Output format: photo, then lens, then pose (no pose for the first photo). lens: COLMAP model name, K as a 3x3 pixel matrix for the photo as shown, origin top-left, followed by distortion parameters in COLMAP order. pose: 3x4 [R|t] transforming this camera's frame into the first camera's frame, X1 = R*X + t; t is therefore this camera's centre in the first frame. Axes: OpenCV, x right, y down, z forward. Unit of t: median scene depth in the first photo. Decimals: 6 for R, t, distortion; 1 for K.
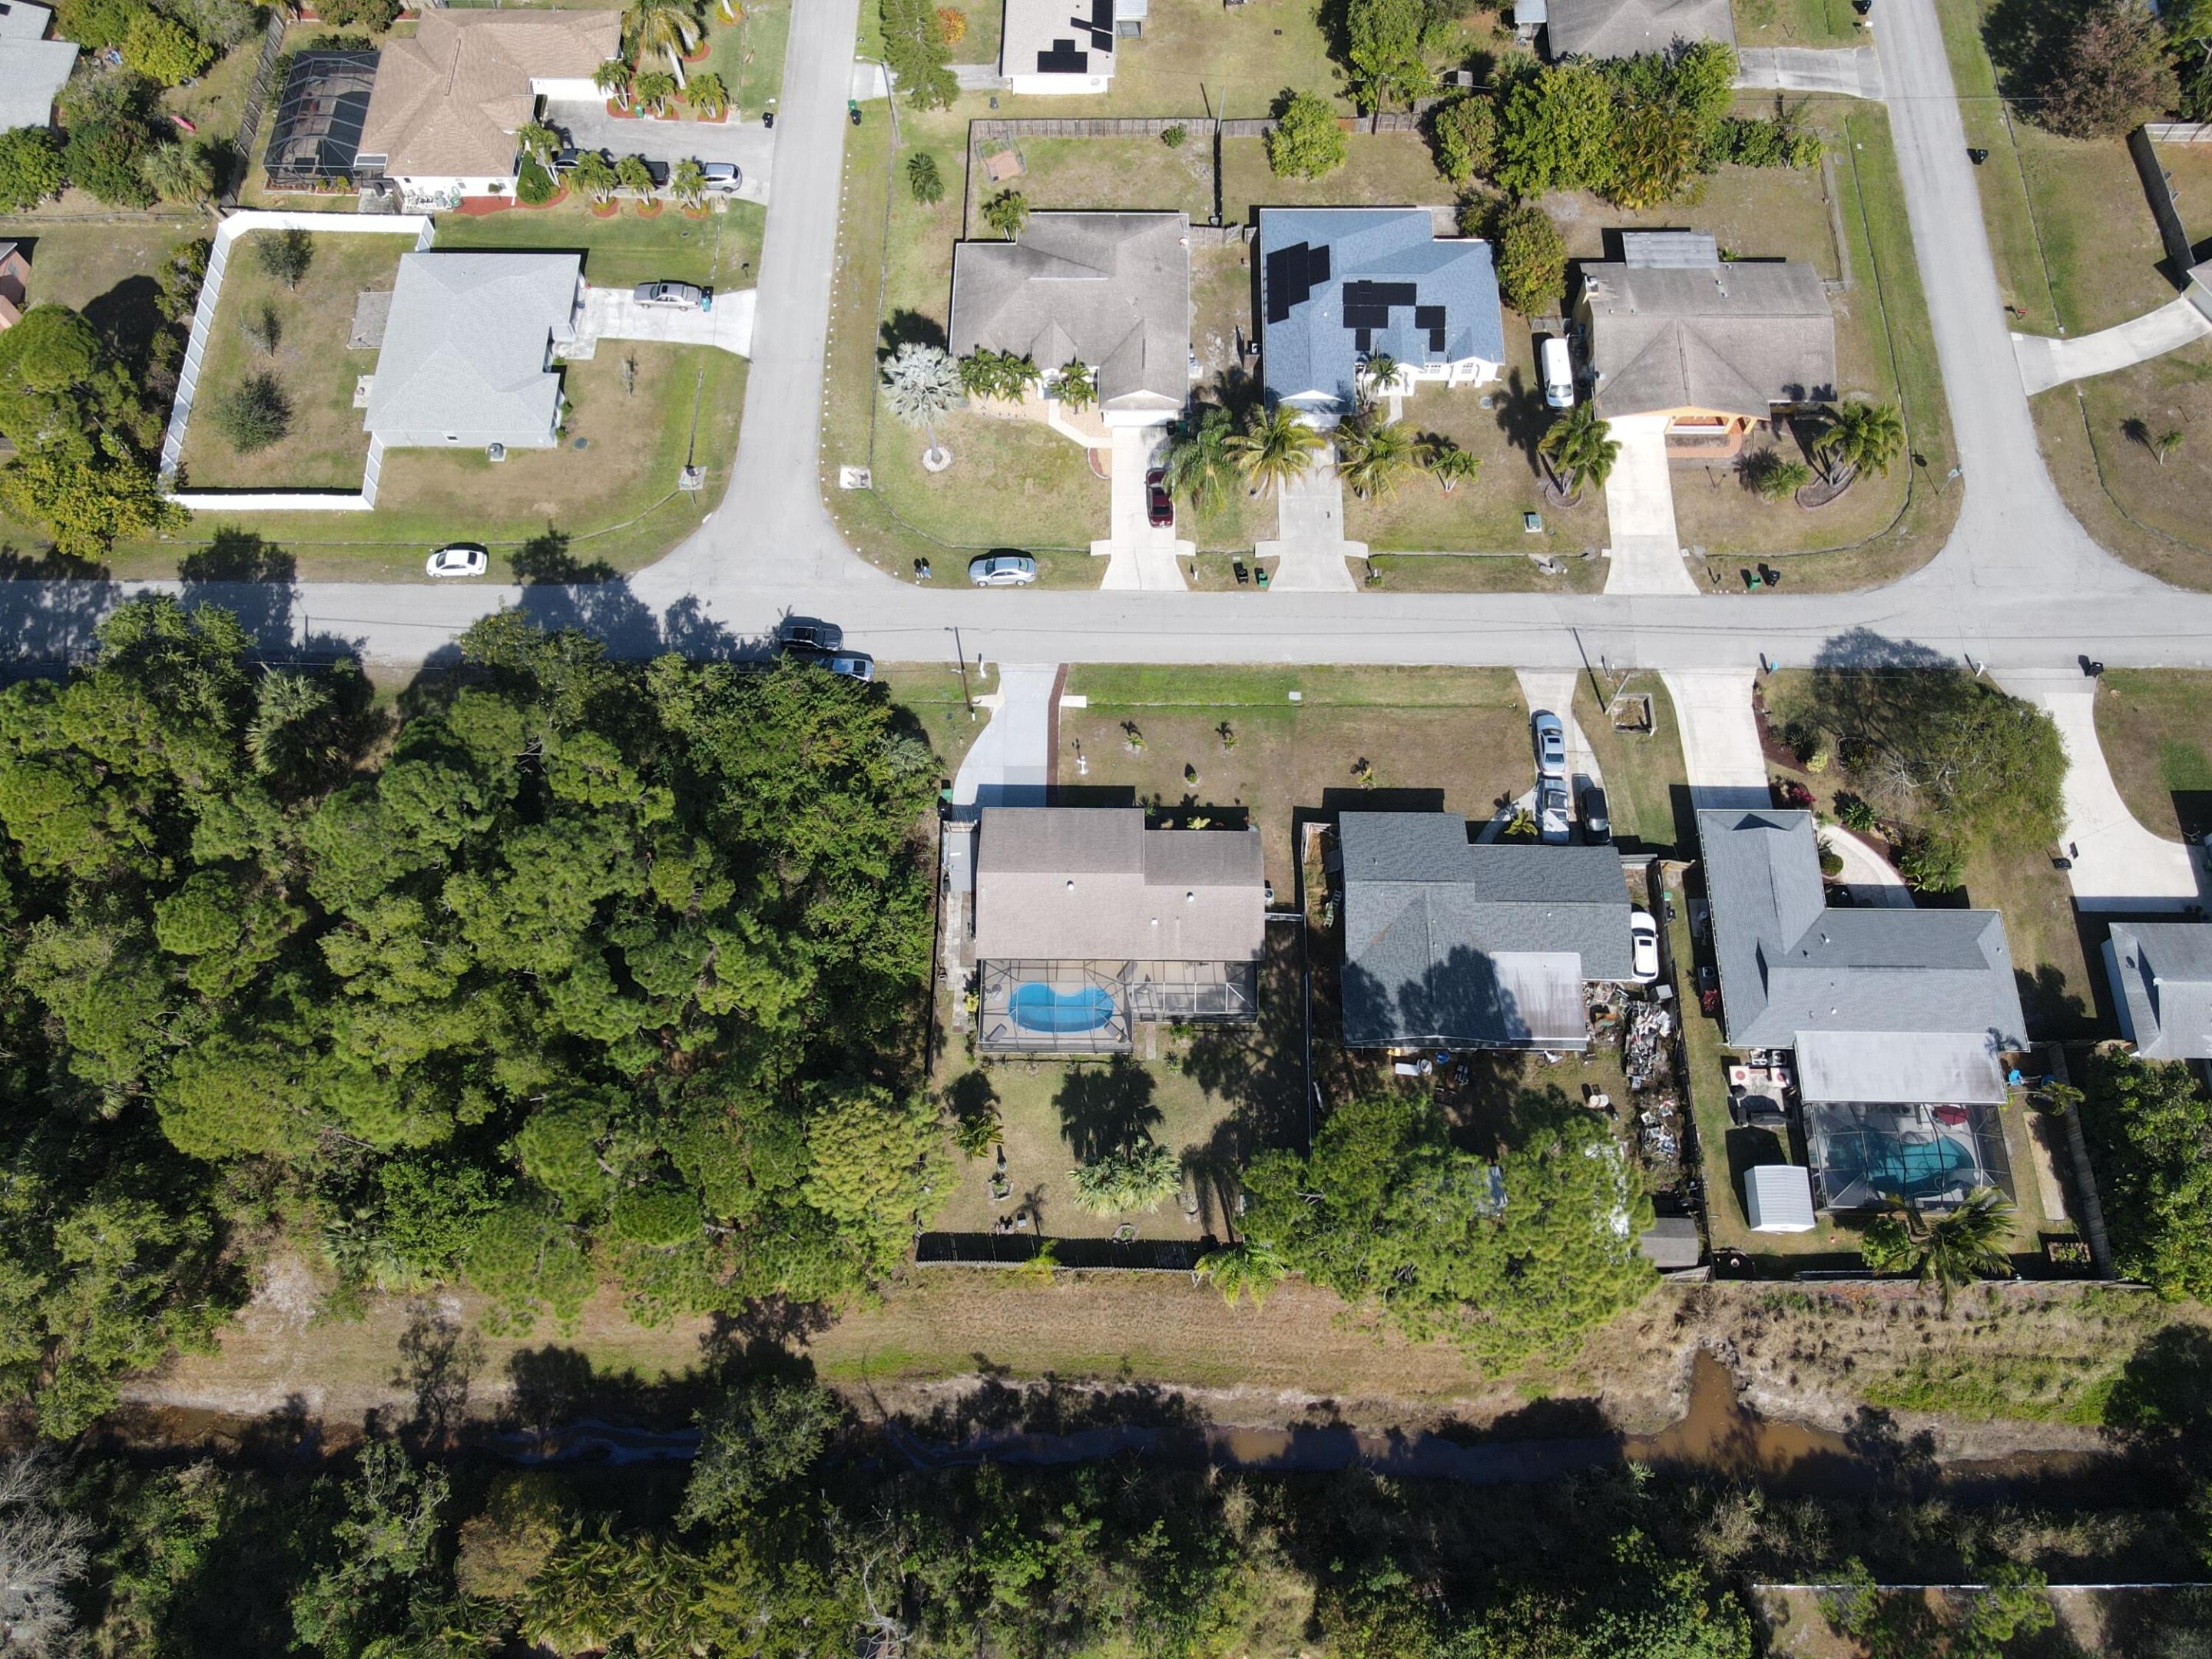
lens RADIAL K [[1616.4, 0, 1117.6], [0, 1616.4, 819.5], [0, 0, 1]] dist [-0.009346, 0.064872]
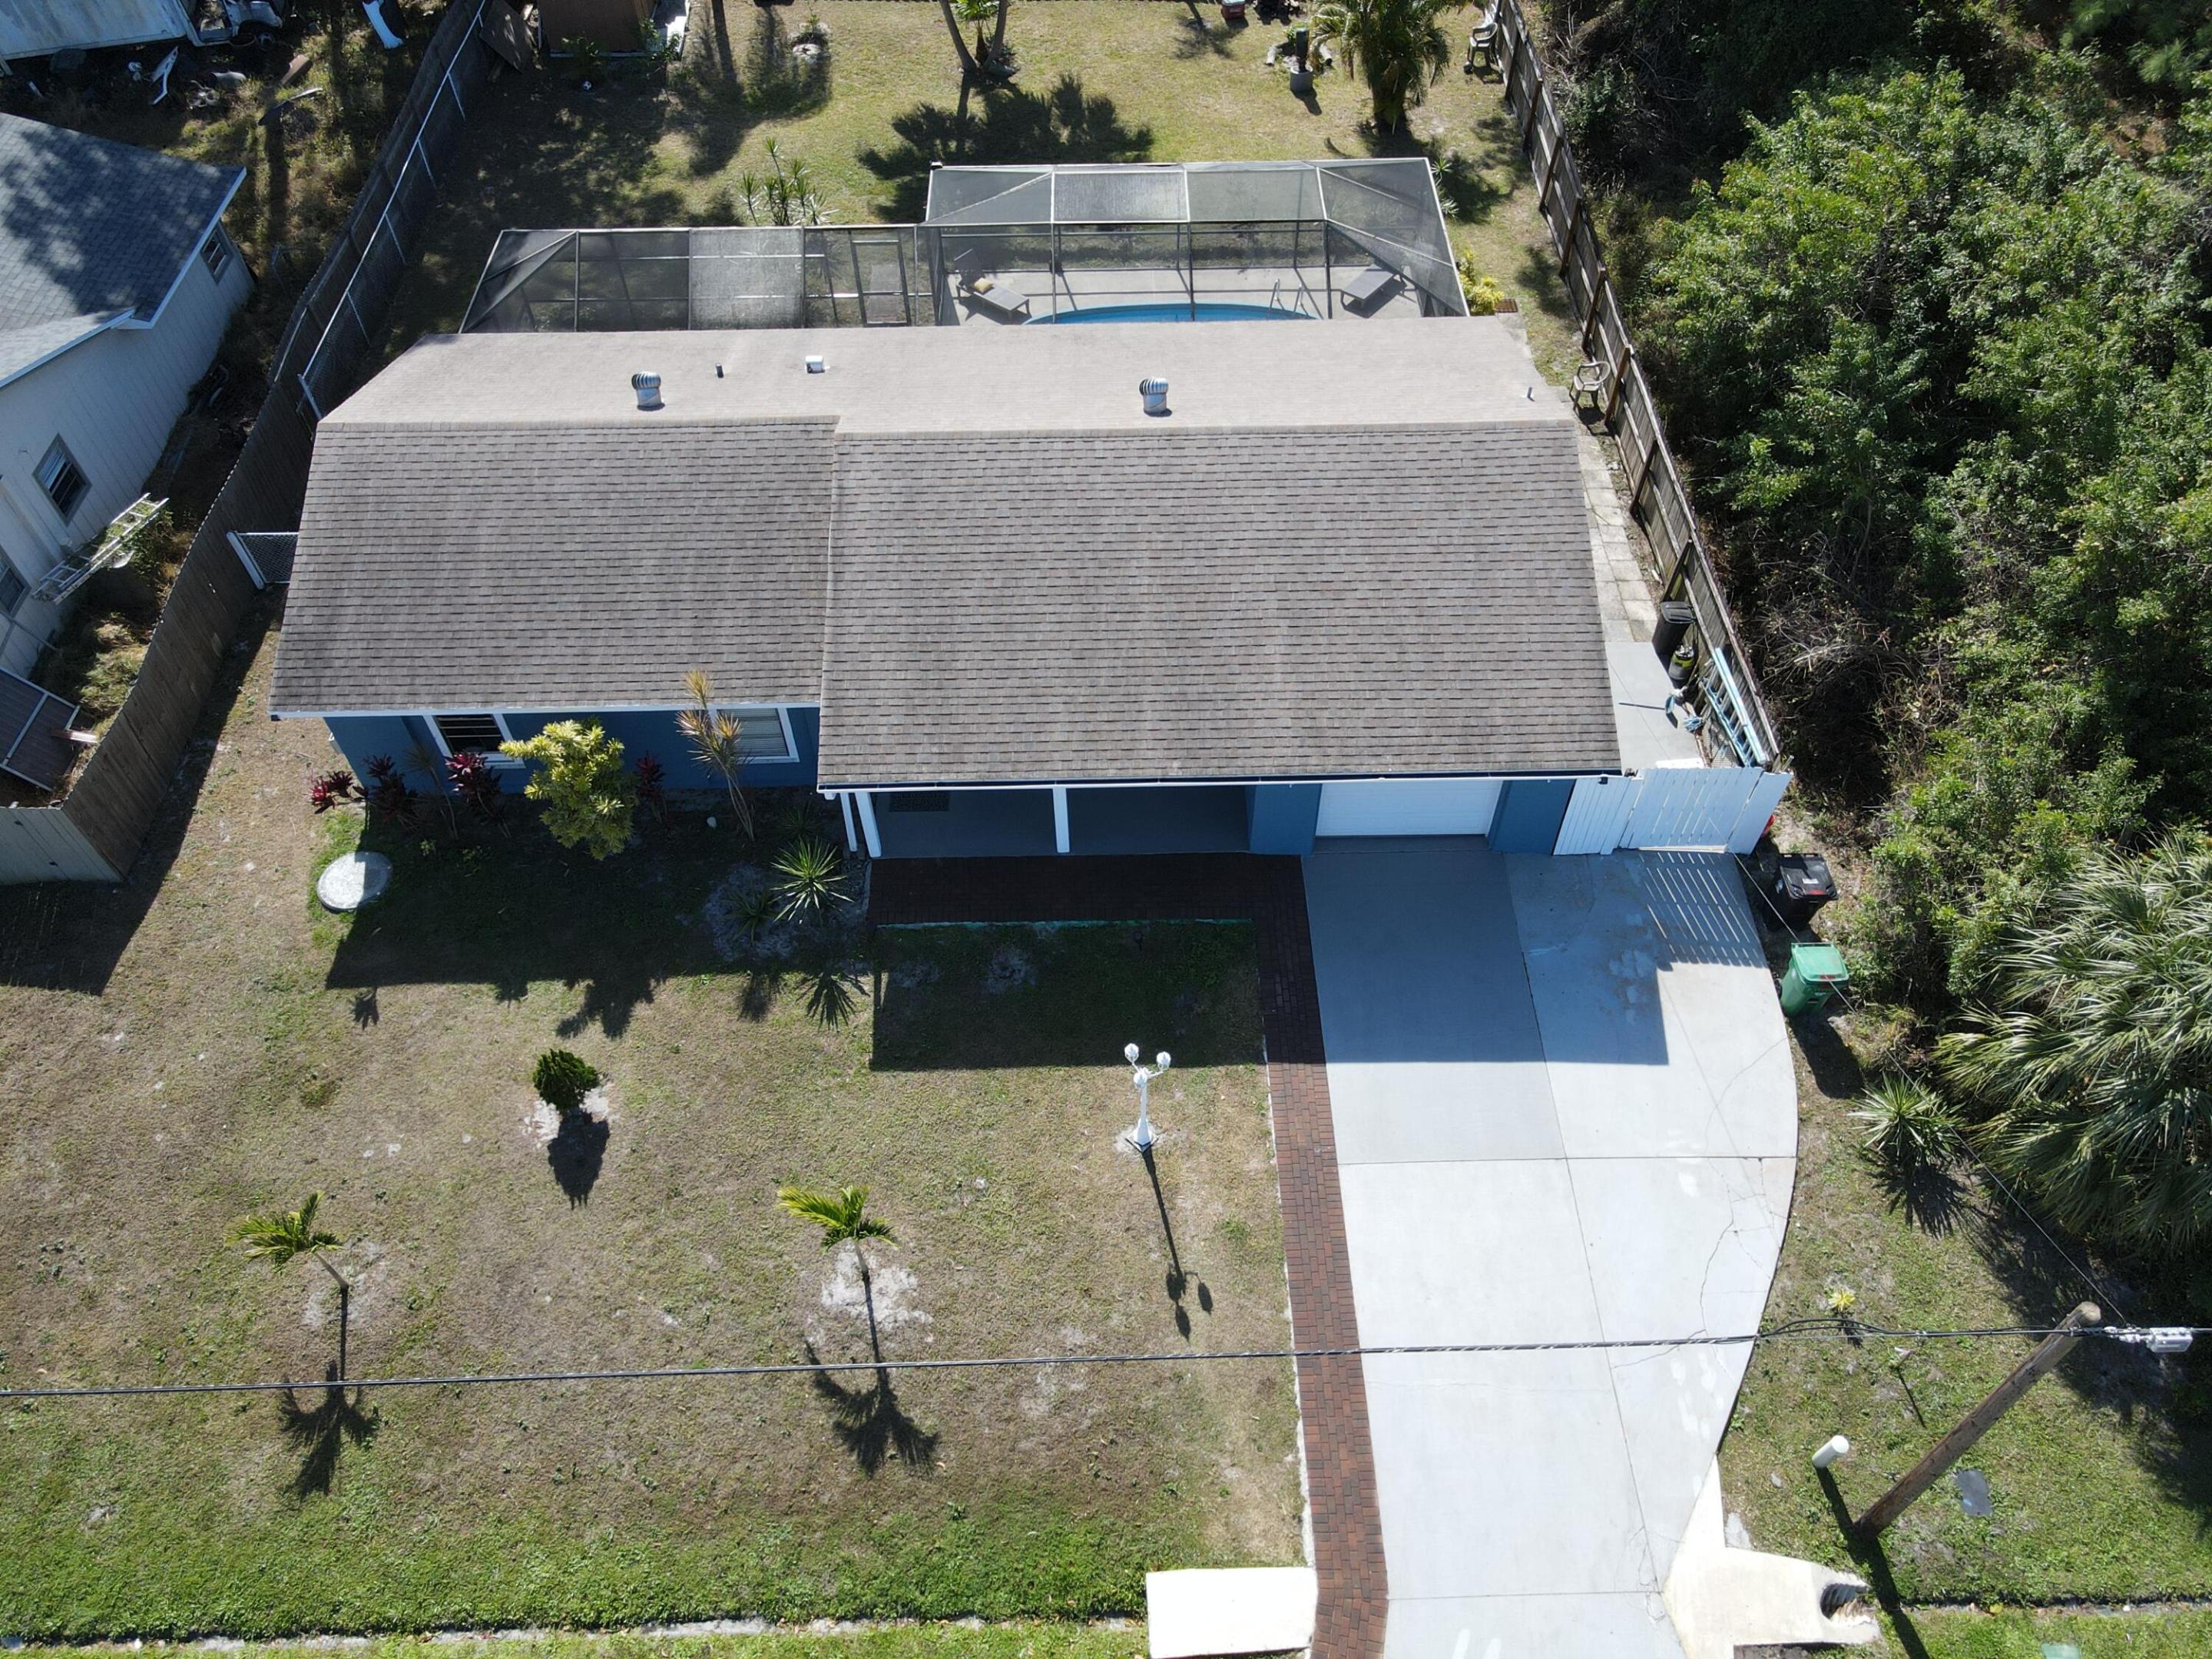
lens RADIAL K [[1613.9, 0, 1115.1], [0, 1613.9, 823.3], [0, 0, 1]] dist [0.007320, 0.024782]
pose [[-0.999399, 0.033729, -0.007953, -0.019469], [-0.023611, -0.494745, 0.868717, -0.187049], [0.025366, 0.868383, 0.495244, 0.926390]]
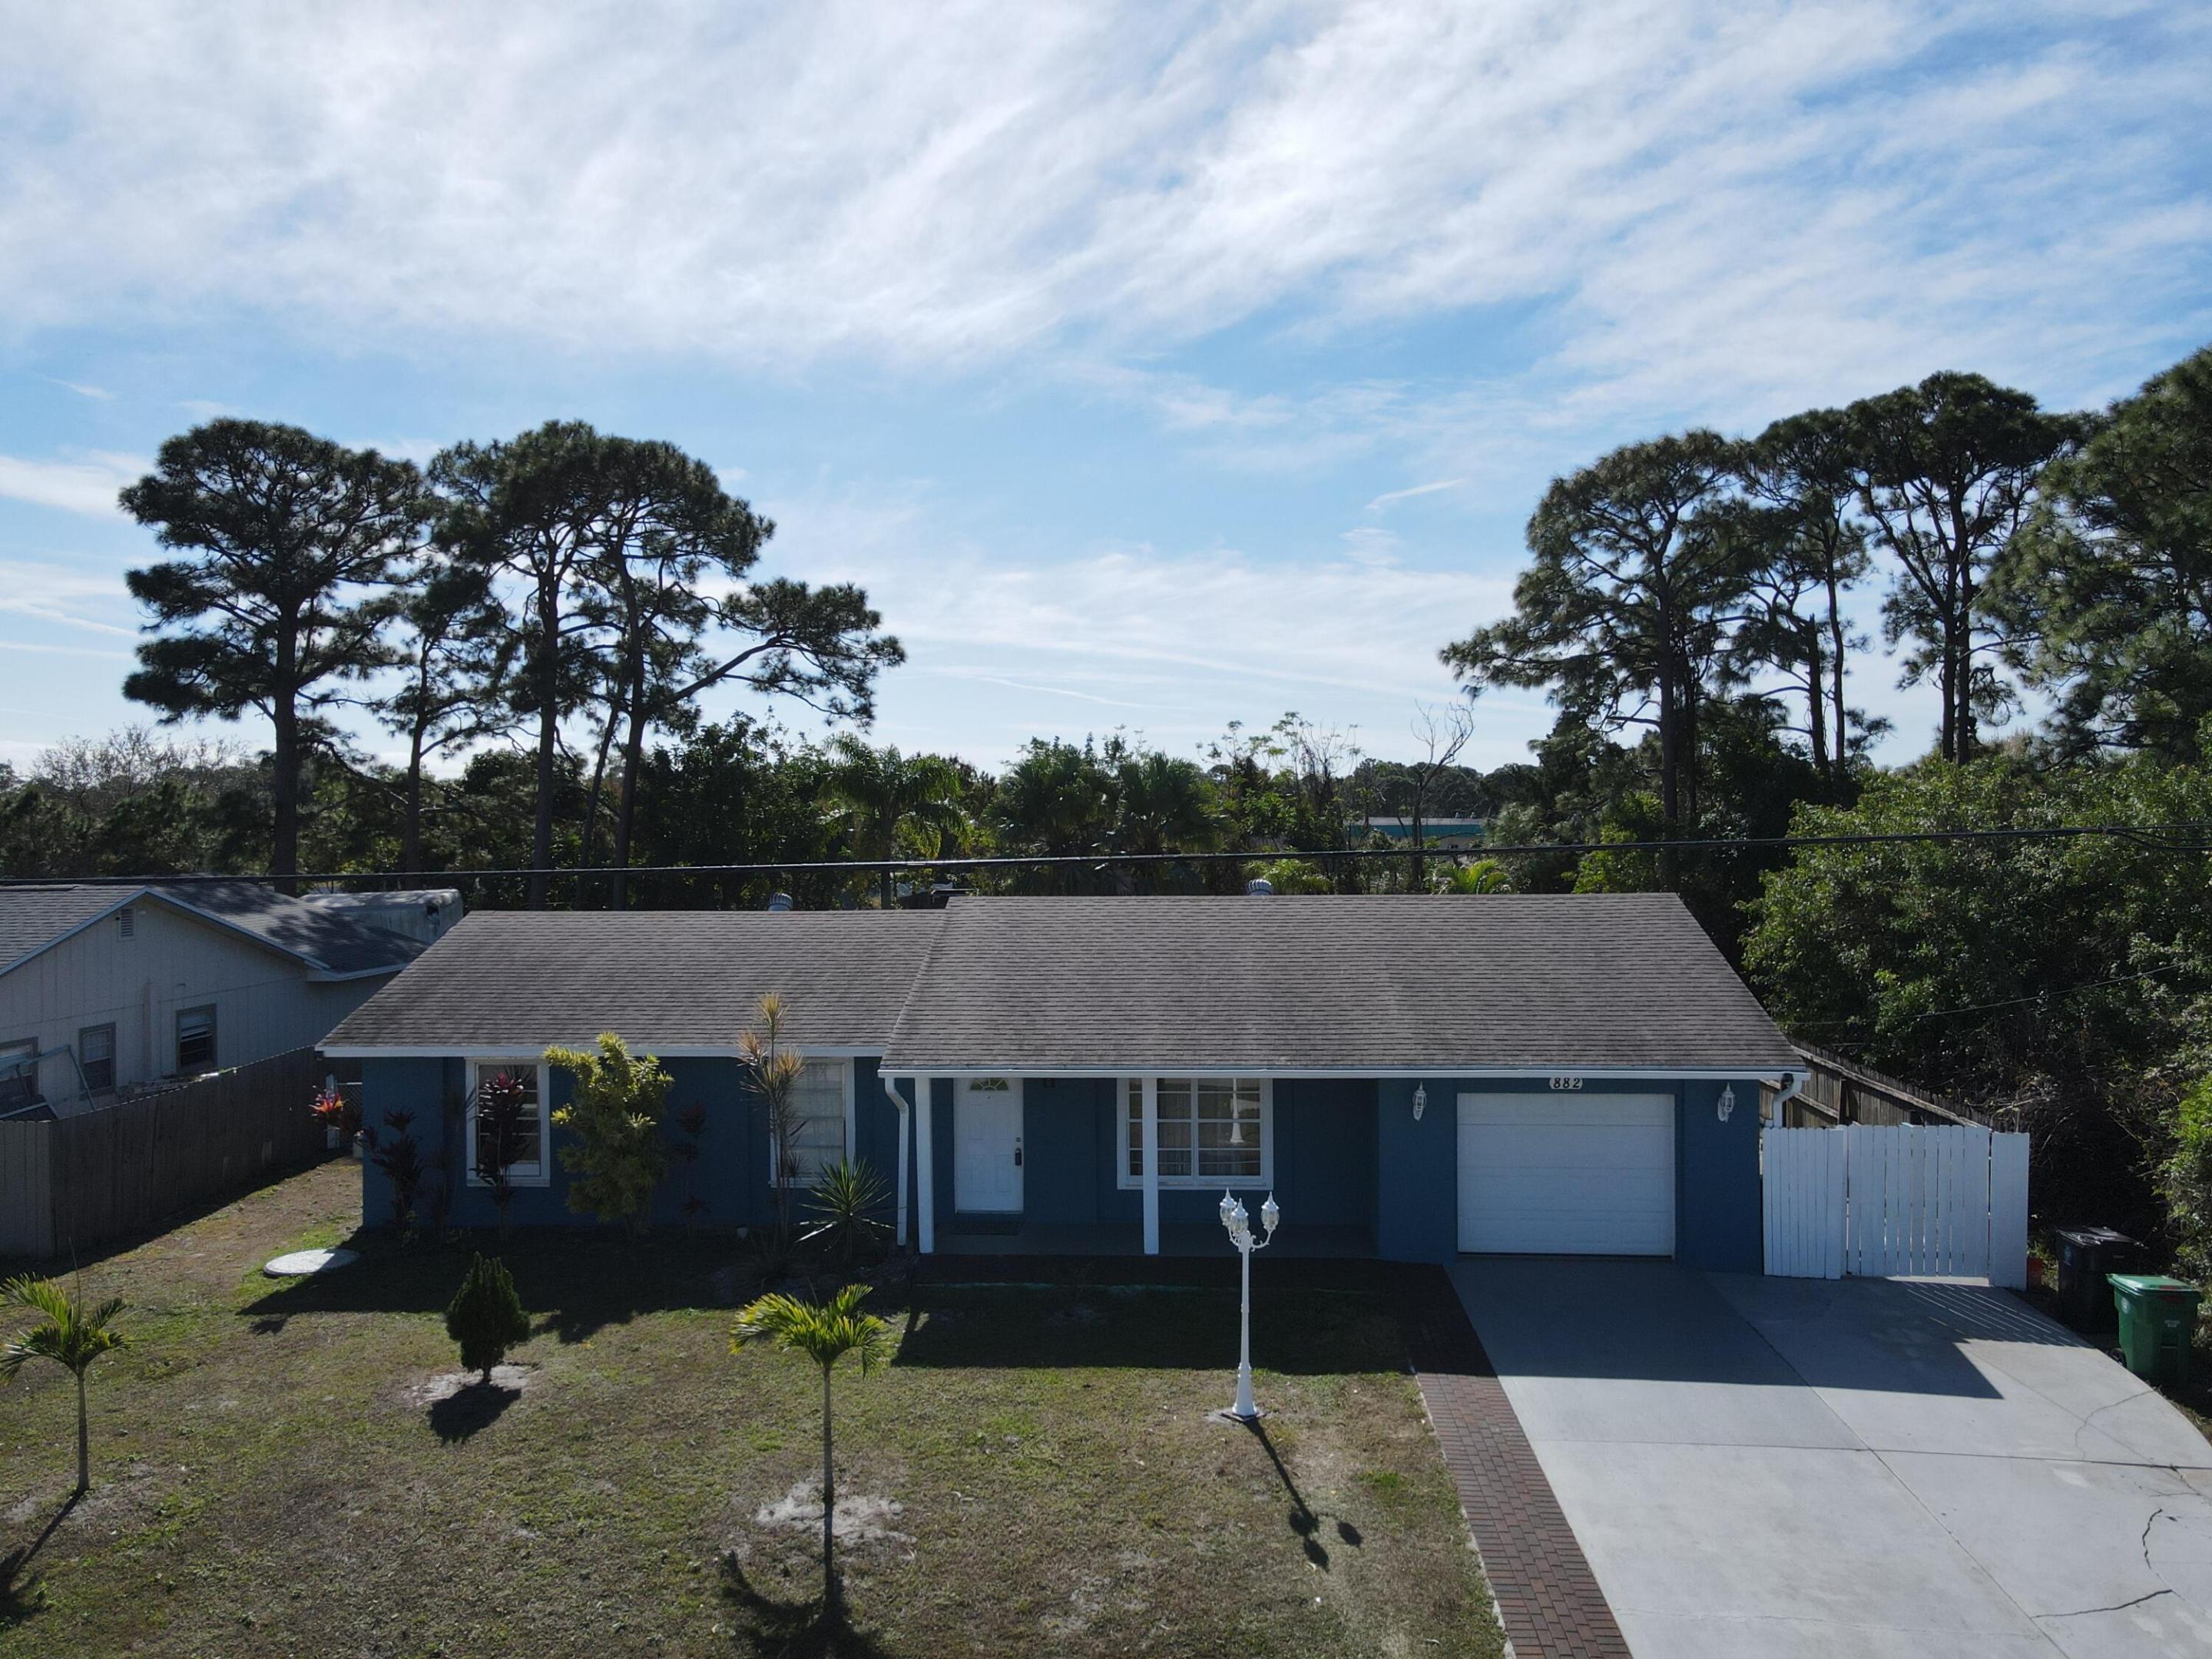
lens RADIAL K [[1613.9, 0, 1115.1], [0, 1613.9, 823.3], [0, 0, 1]] dist [0.007320, 0.024782]
pose [[-0.998778, 0.013098, 0.047660, -0.019223], [0.049172, 0.361003, 0.931267, -0.184394], [-0.005008, 0.932473, -0.361206, 1.063755]]
